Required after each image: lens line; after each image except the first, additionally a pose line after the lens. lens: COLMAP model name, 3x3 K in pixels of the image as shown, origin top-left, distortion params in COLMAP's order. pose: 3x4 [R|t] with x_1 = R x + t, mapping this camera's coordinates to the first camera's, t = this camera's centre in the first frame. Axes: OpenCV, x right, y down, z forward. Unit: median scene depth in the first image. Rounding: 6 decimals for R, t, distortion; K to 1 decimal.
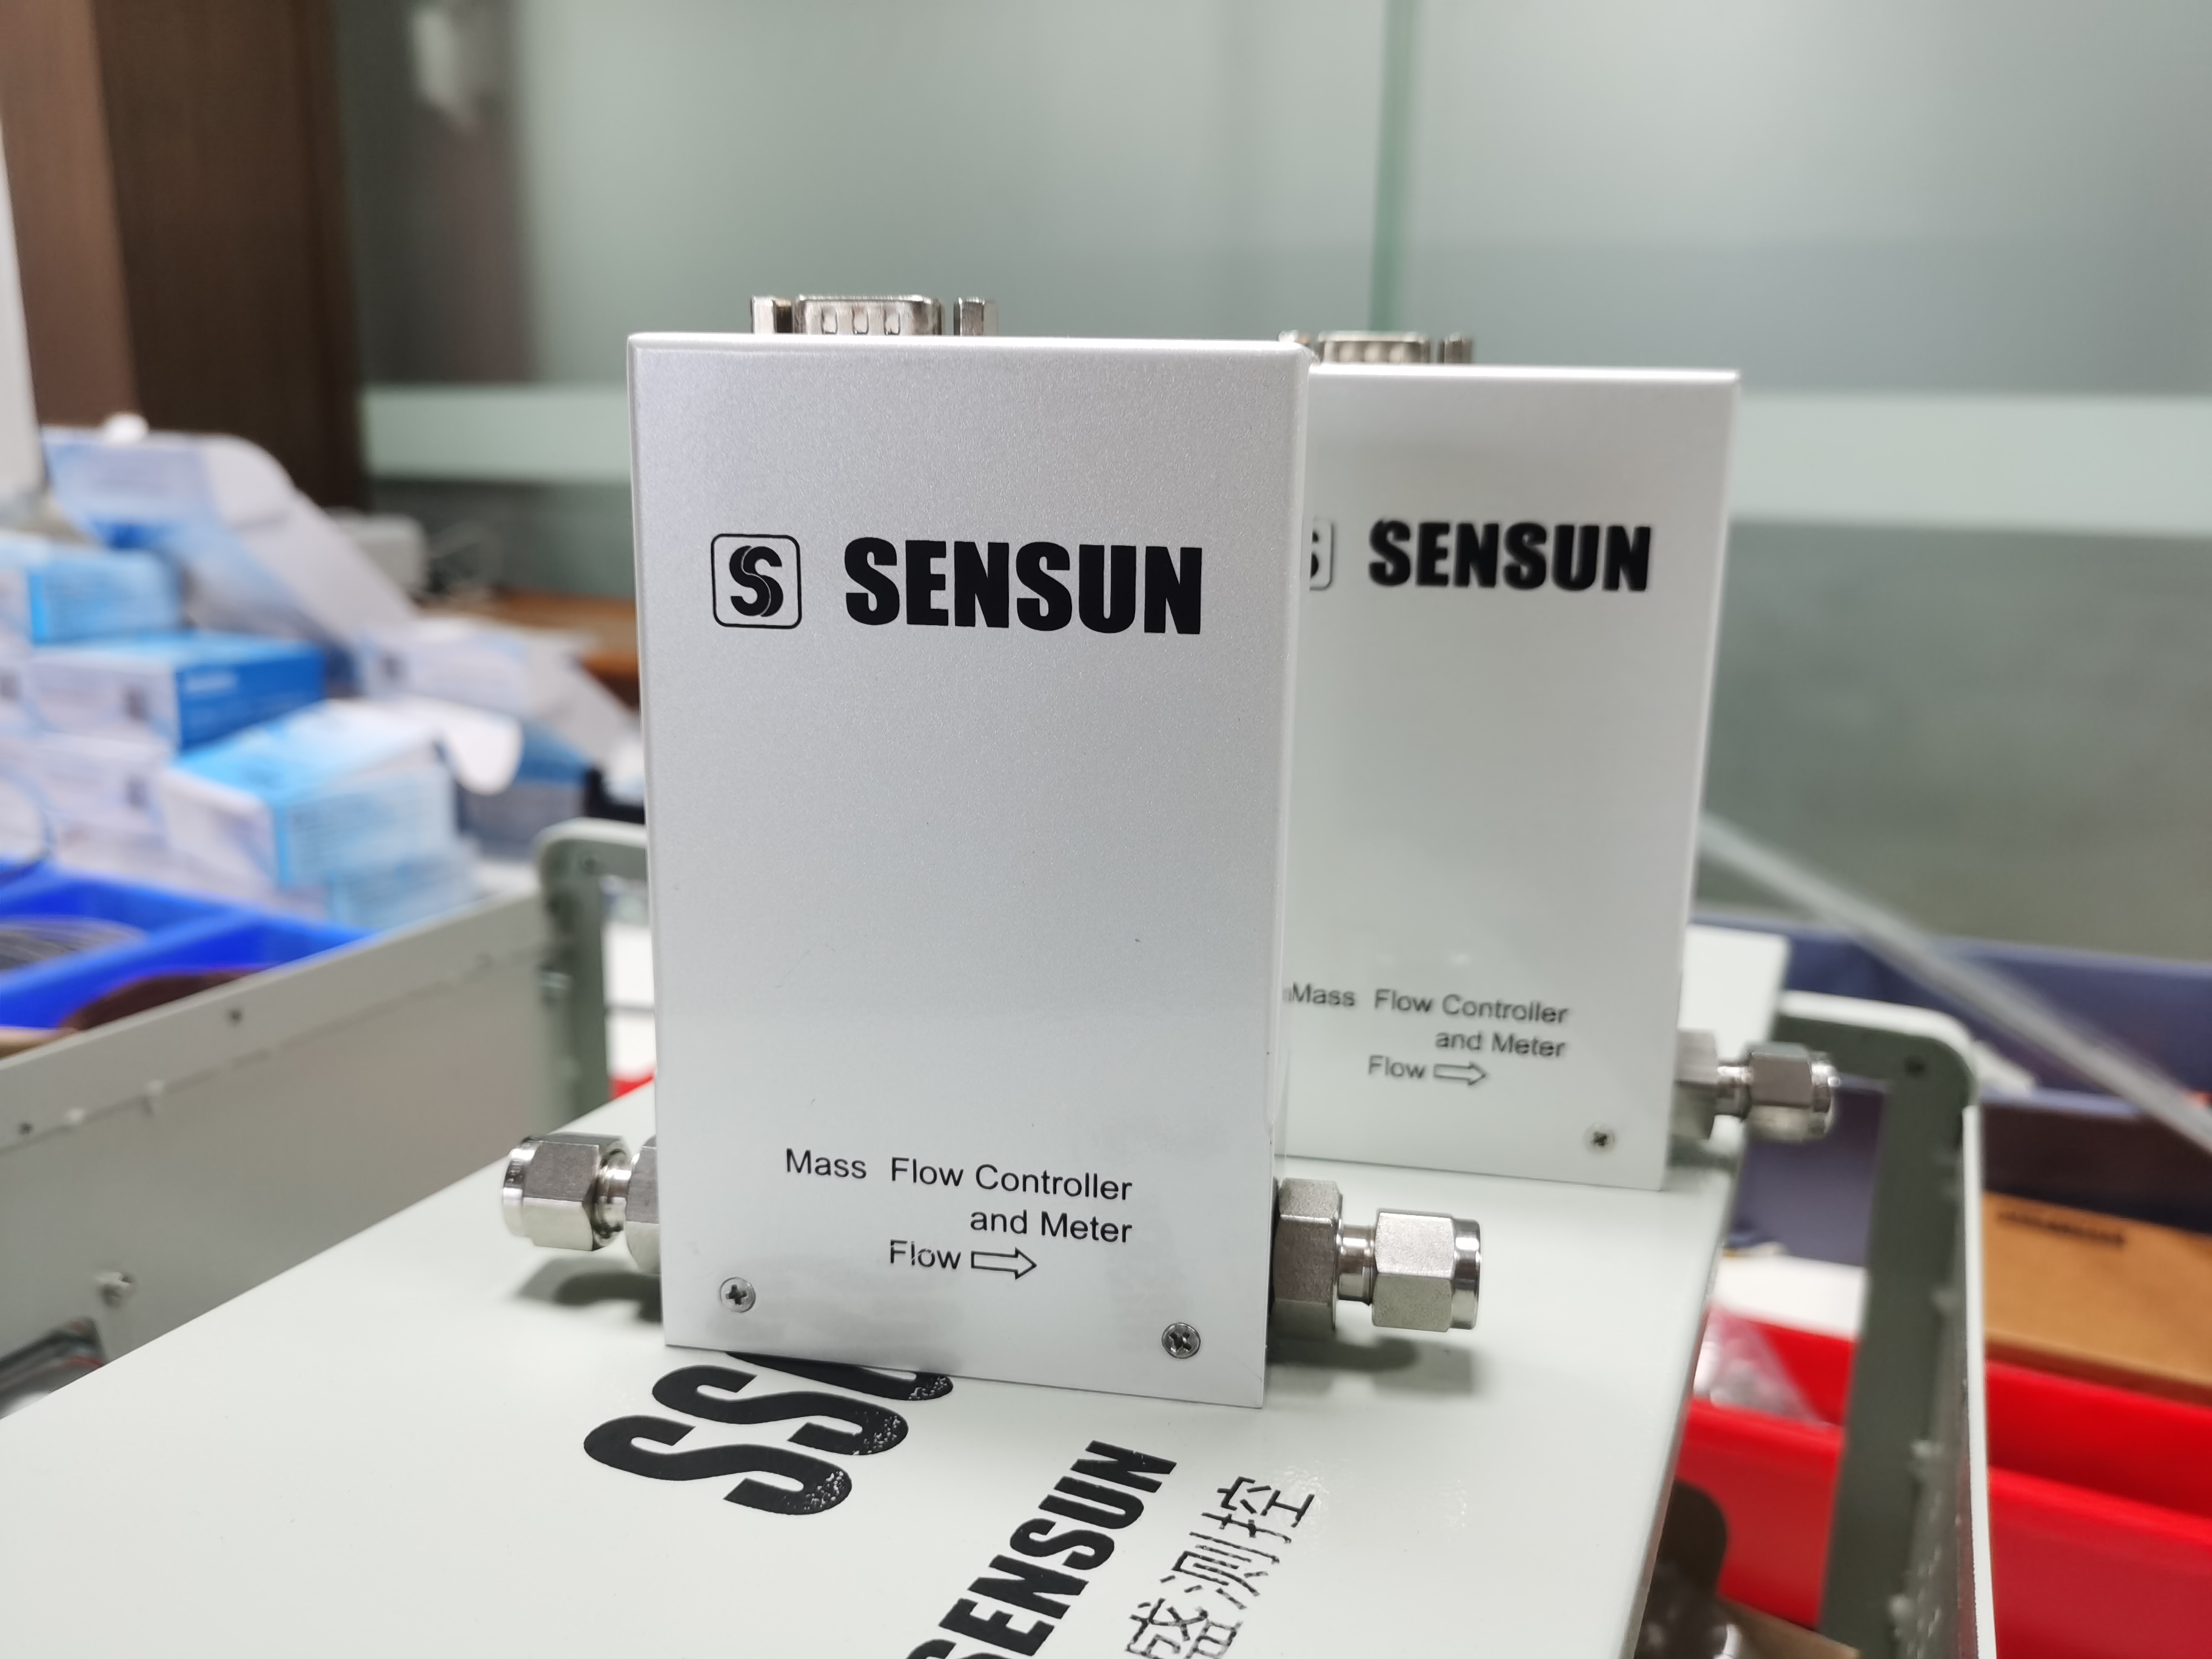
lens RADIAL K [[1781.3, 0, 1090.4], [0, 1781.3, 841.1], [0, 0, 1]] dist [0.007932, -0.009641]
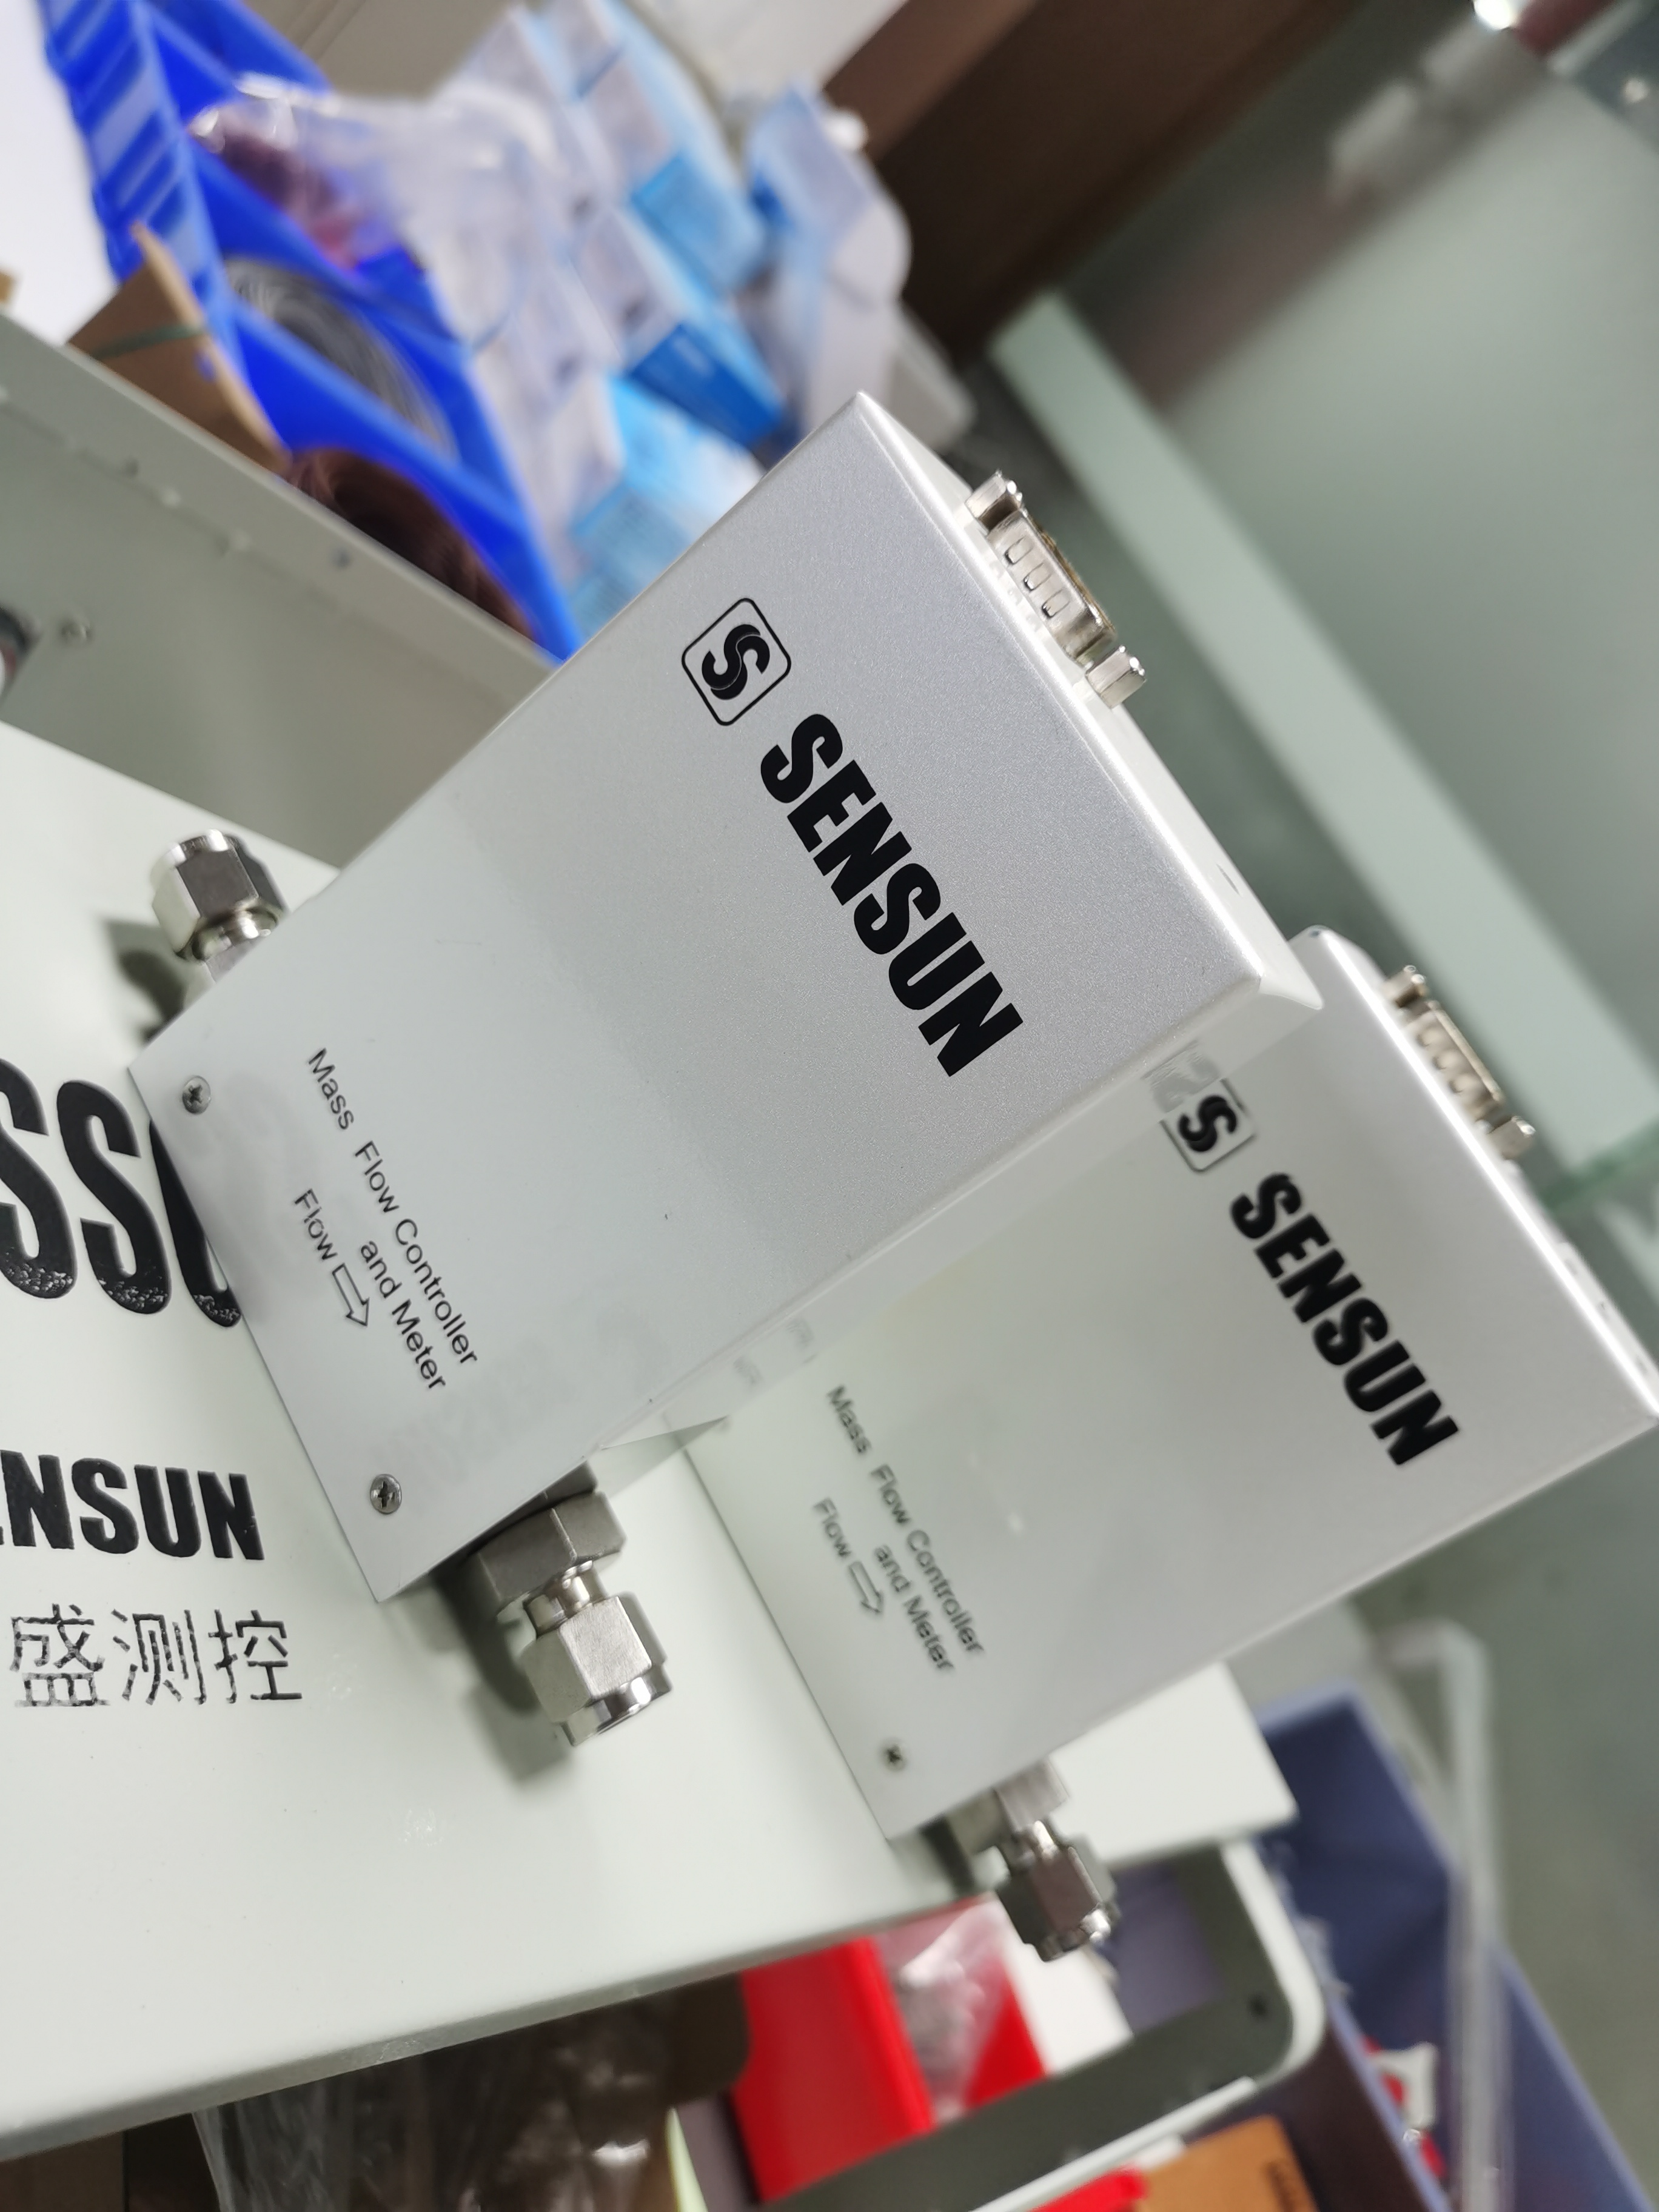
lens RADIAL K [[1781.3, 0, 838.3], [0, 1781.3, 1109.6], [0, 0, 1]] dist [0.007932, -0.009641]
pose [[0.571869, 0.811400, -0.120818, 0.126559], [-0.801594, 0.584013, 0.127970, -0.147213], [0.174394, 0.023665, 0.984392, 0.080235]]
